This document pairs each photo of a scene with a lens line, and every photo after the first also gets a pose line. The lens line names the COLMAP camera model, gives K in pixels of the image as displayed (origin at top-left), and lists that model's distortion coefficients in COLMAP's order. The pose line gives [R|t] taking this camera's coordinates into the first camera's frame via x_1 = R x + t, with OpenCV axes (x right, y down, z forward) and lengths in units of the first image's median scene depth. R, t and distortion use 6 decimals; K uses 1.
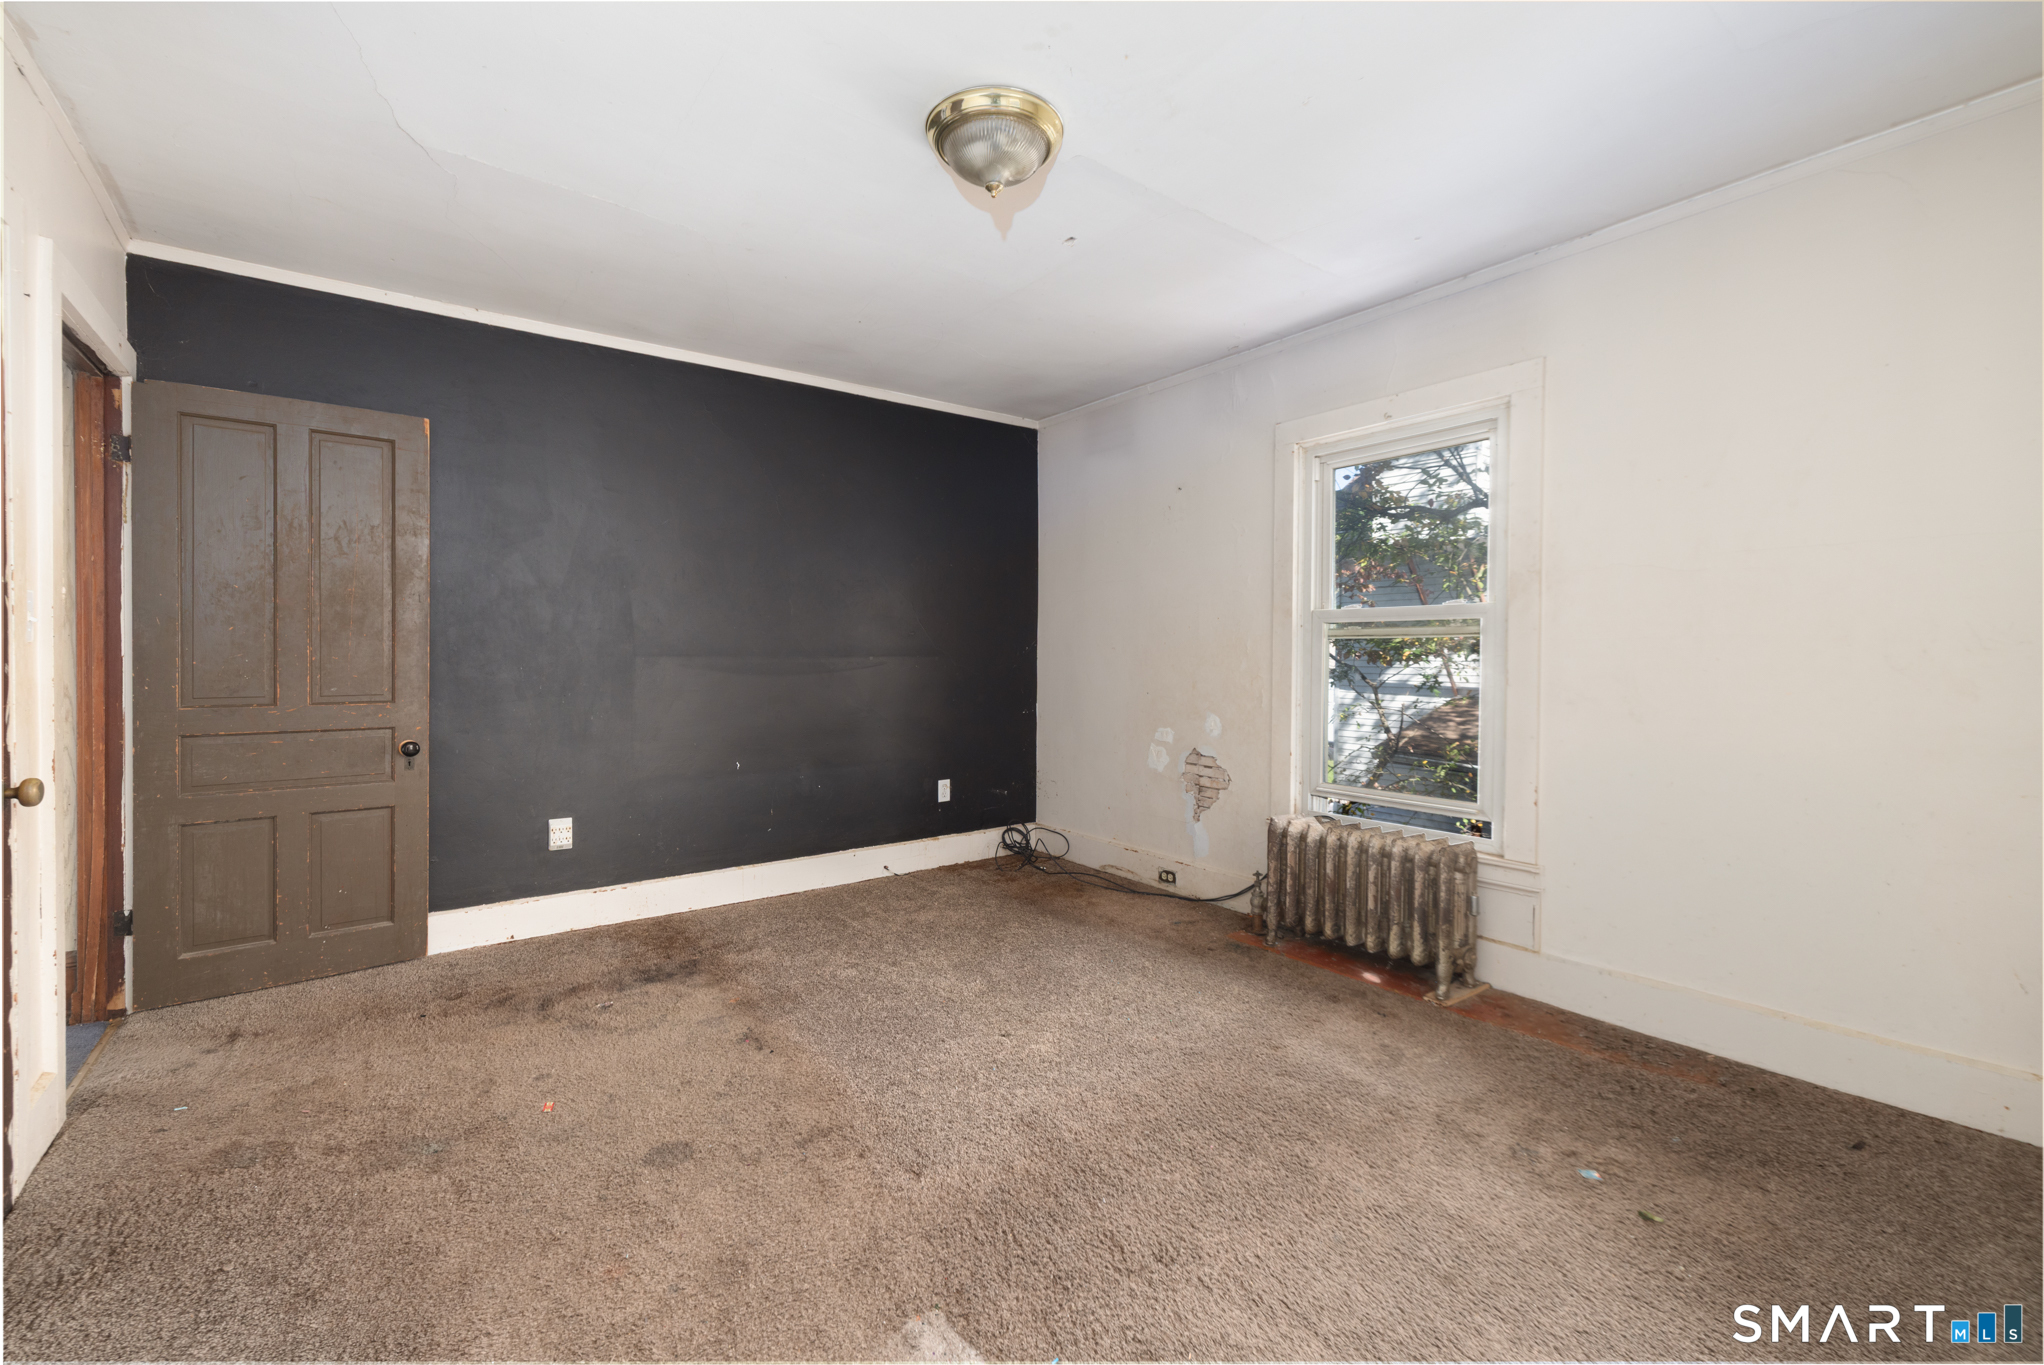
lens RADIAL K [[875.4, 0, 996.0], [0, 875.4, 655.5], [0, 0, 1]] dist [-0.000424, 0.000206]
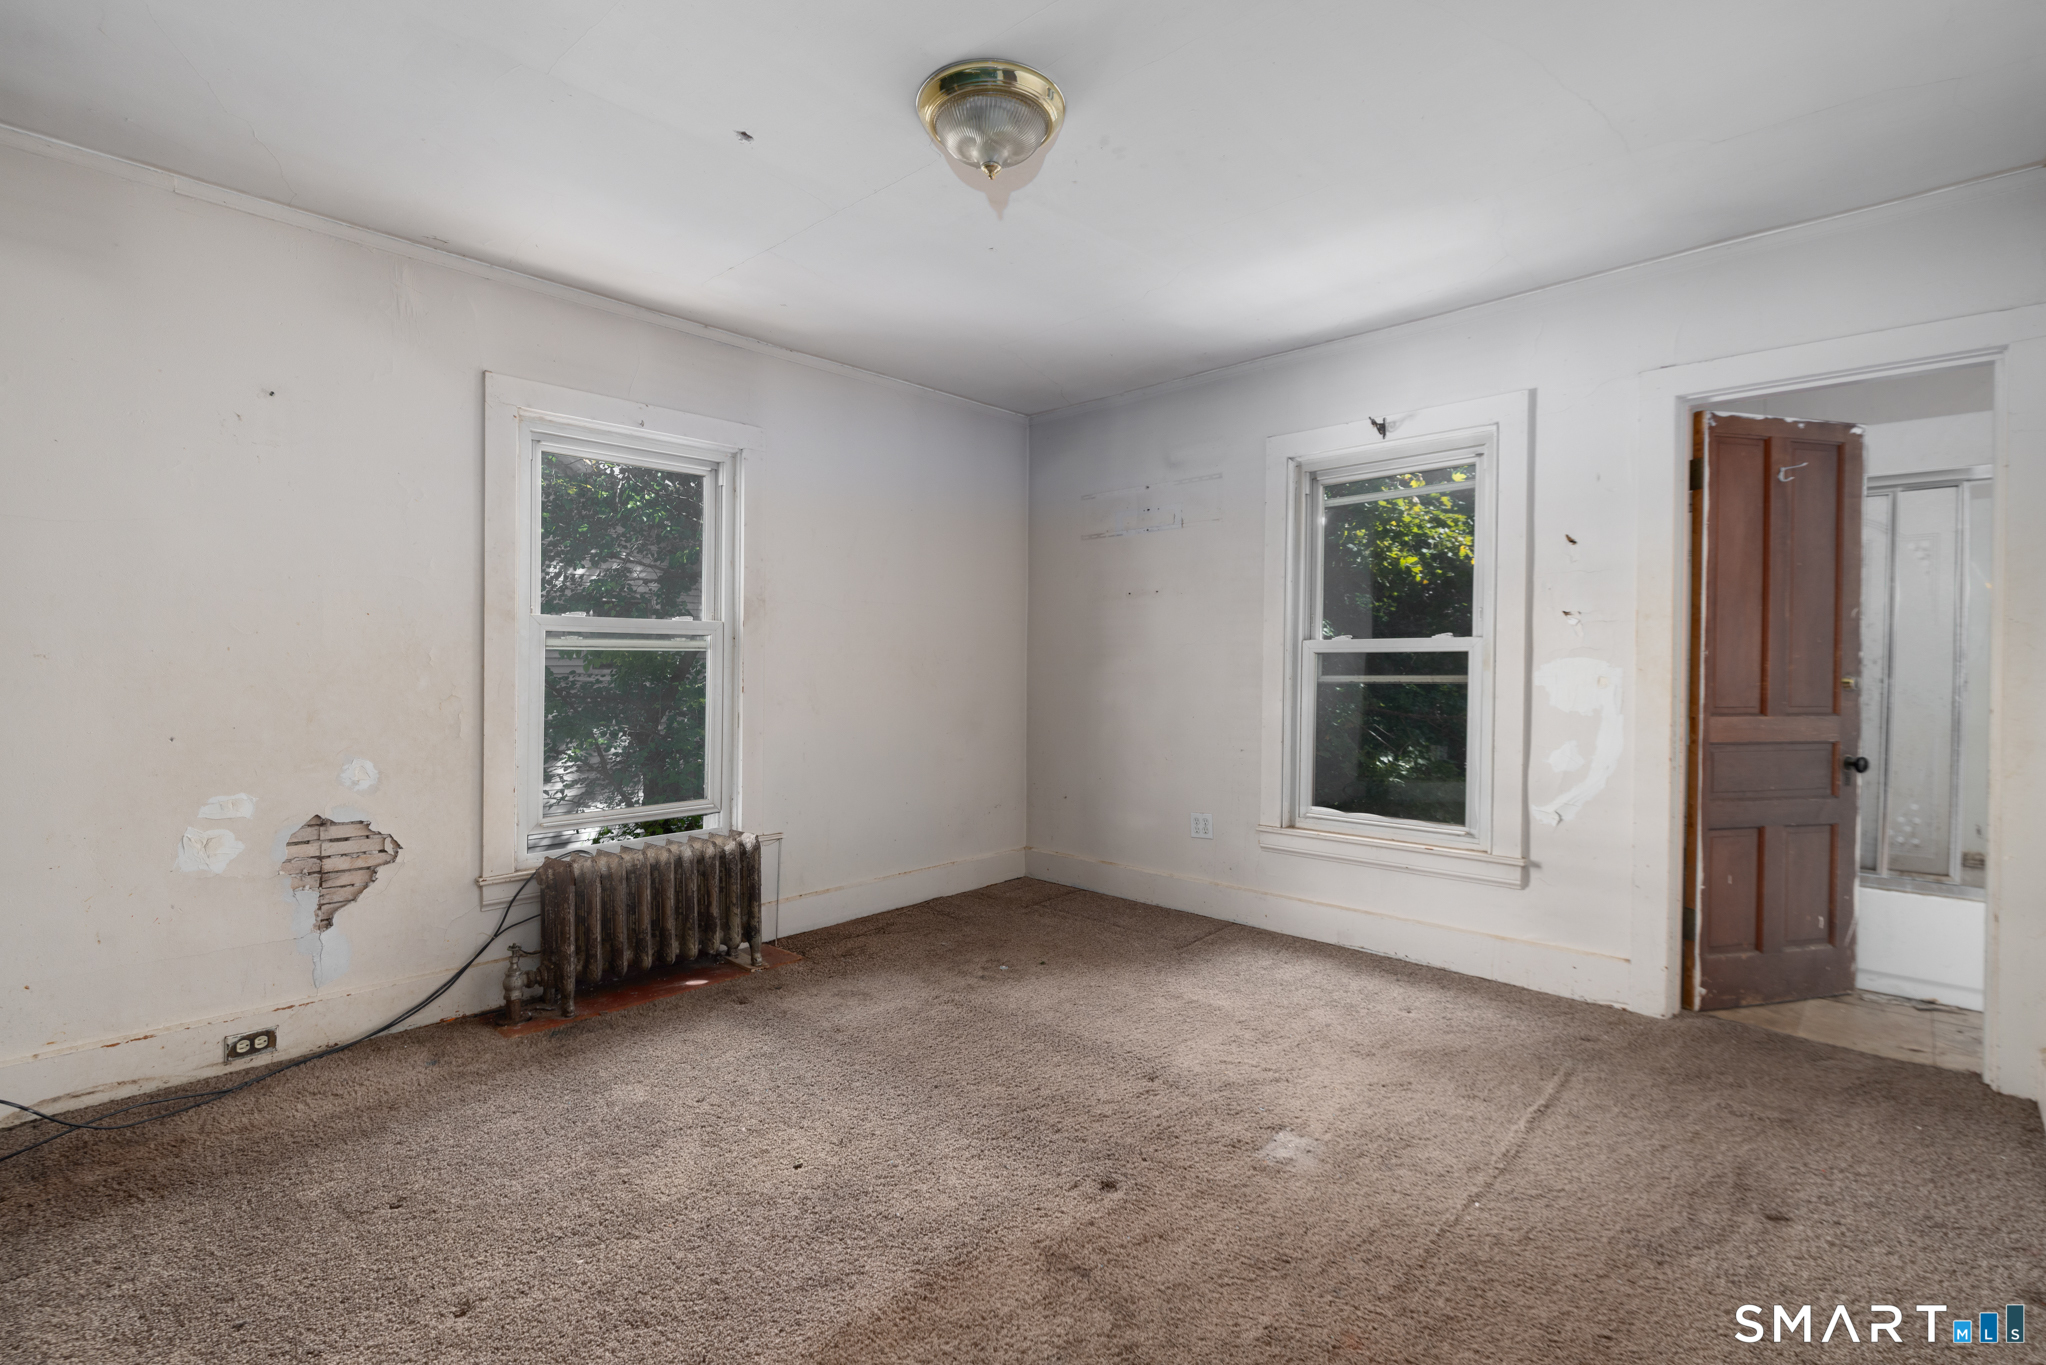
lens RADIAL K [[973.9, 0, 1023.0], [0, 973.9, 682.5], [0, 0, 1]] dist [0.000250, 0.000066]
pose [[-0.215815, -0.022987, 0.976164, -0.631745], [-0.003339, 0.999734, 0.022803, -0.009102], [-0.976429, 0.001661, -0.215834, 0.723743]]
